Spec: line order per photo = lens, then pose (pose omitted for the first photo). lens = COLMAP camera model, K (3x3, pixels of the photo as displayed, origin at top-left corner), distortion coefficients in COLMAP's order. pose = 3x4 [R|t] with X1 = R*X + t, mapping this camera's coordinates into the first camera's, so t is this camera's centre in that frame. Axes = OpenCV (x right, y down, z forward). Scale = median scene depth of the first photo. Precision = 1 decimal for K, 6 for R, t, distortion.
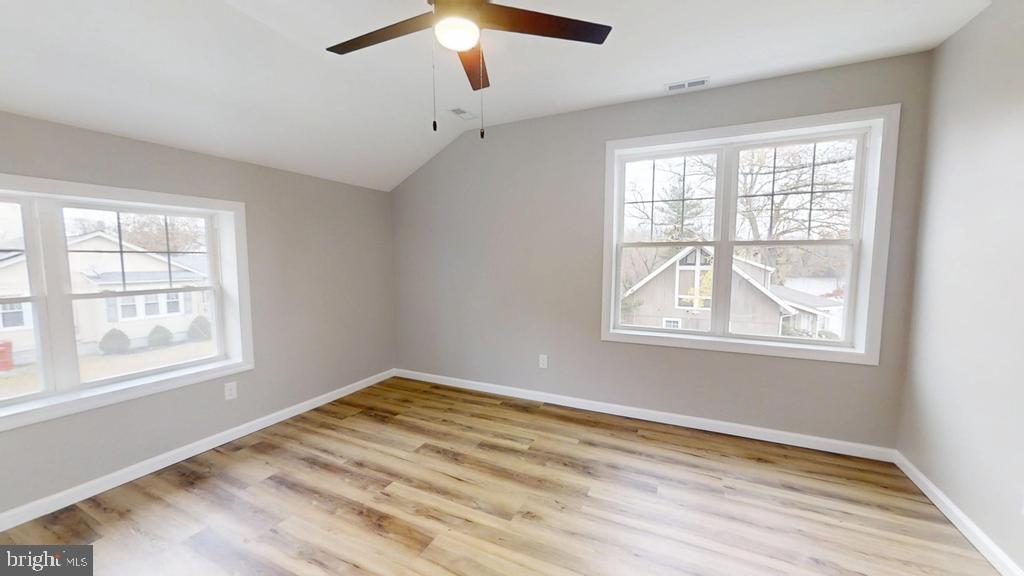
lens RADIAL K [[373.5, 0, 511.1], [0, 373.5, 291.1], [0, 0, 1]] dist [-0.002871, 0.000107]
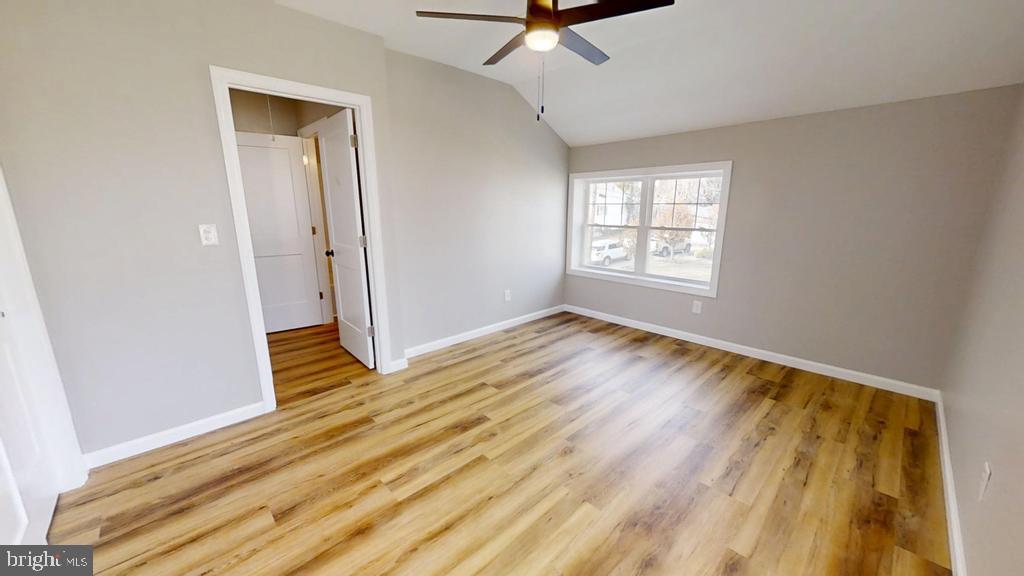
lens RADIAL K [[373.5, 0, 515.6], [0, 373.5, 306.1], [0, 0, 1]] dist [-0.002871, 0.000107]
pose [[-0.359346, 0.236663, -0.902697, 0.662352], [-0.078152, 0.956279, 0.281821, -0.064235], [0.929926, 0.171819, -0.325139, 0.761989]]
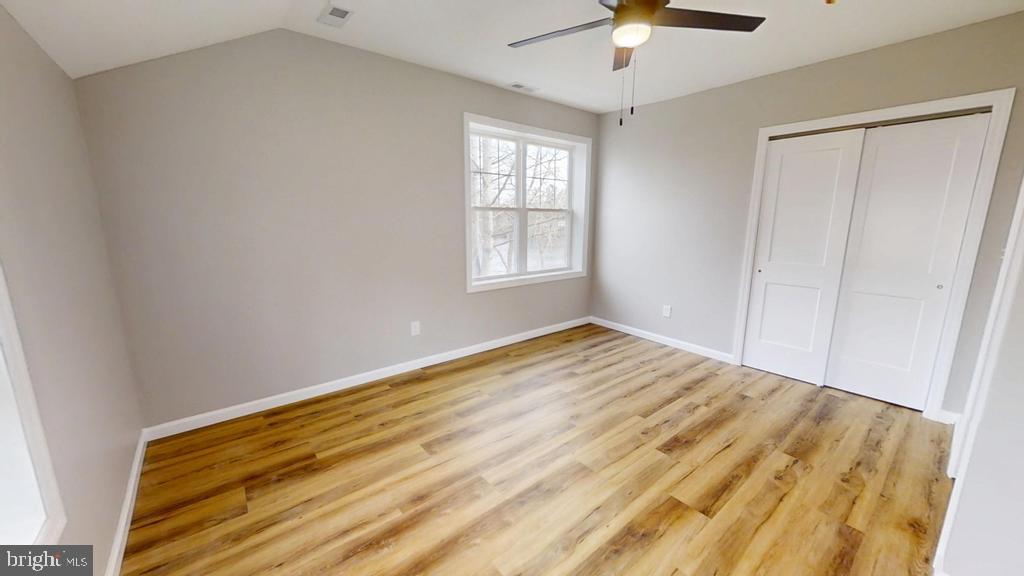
lens RADIAL K [[373.5, 0, 517.8], [0, 373.5, 290.5], [0, 0, 1]] dist [-0.002871, 0.000107]
pose [[0.423464, -0.173763, 0.889092, -0.765310], [0.075673, 0.984787, 0.156423, -0.047615], [-0.902747, 0.001041, 0.430171, 0.407196]]
